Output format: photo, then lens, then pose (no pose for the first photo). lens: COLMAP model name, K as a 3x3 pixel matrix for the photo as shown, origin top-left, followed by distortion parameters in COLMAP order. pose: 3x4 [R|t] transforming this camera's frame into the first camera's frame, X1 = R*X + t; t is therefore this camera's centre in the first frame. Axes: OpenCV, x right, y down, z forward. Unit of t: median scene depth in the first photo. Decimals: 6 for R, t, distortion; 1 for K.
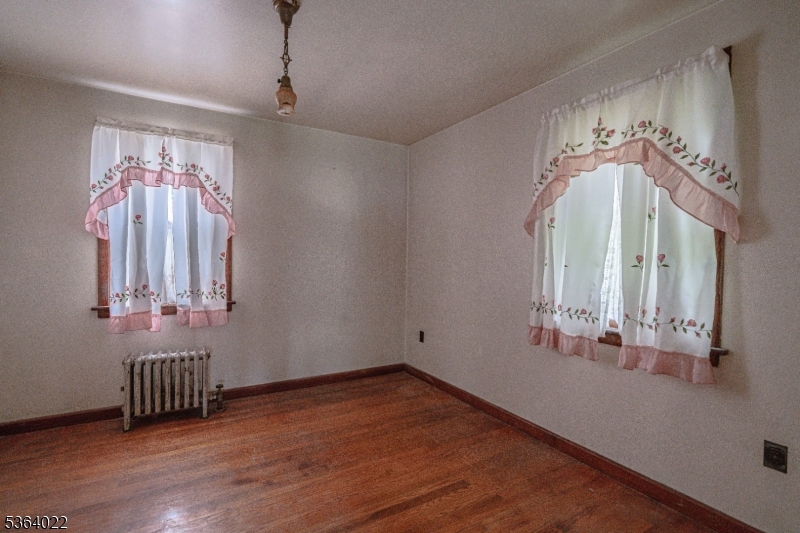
lens RADIAL K [[365.4, 0, 382.4], [0, 365.4, 264.7], [0, 0, 1]] dist [-0.000616, 0.000052]
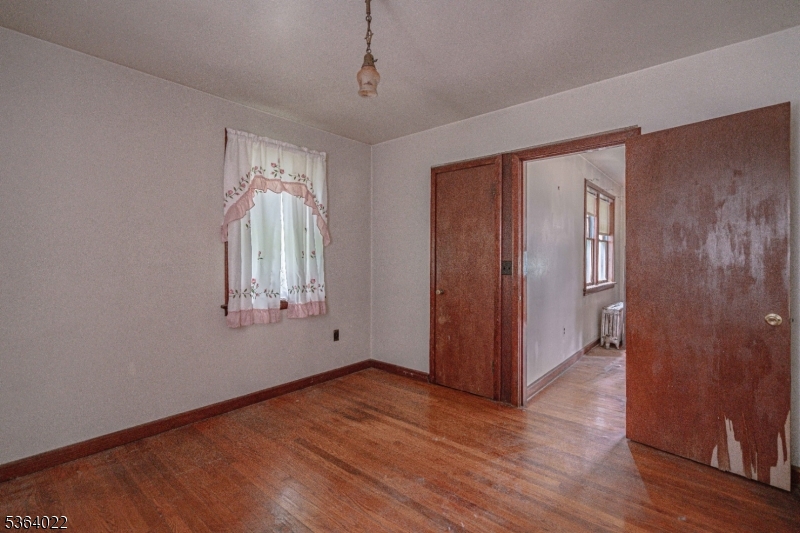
lens RADIAL K [[365.4, 0, 382.4], [0, 365.4, 264.7], [0, 0, 1]] dist [-0.000616, 0.000052]
pose [[-0.309034, -0.020983, 0.950819, -0.935281], [0.019487, 0.999407, 0.028389, -0.002815], [-0.950851, 0.027302, -0.308442, 1.036004]]
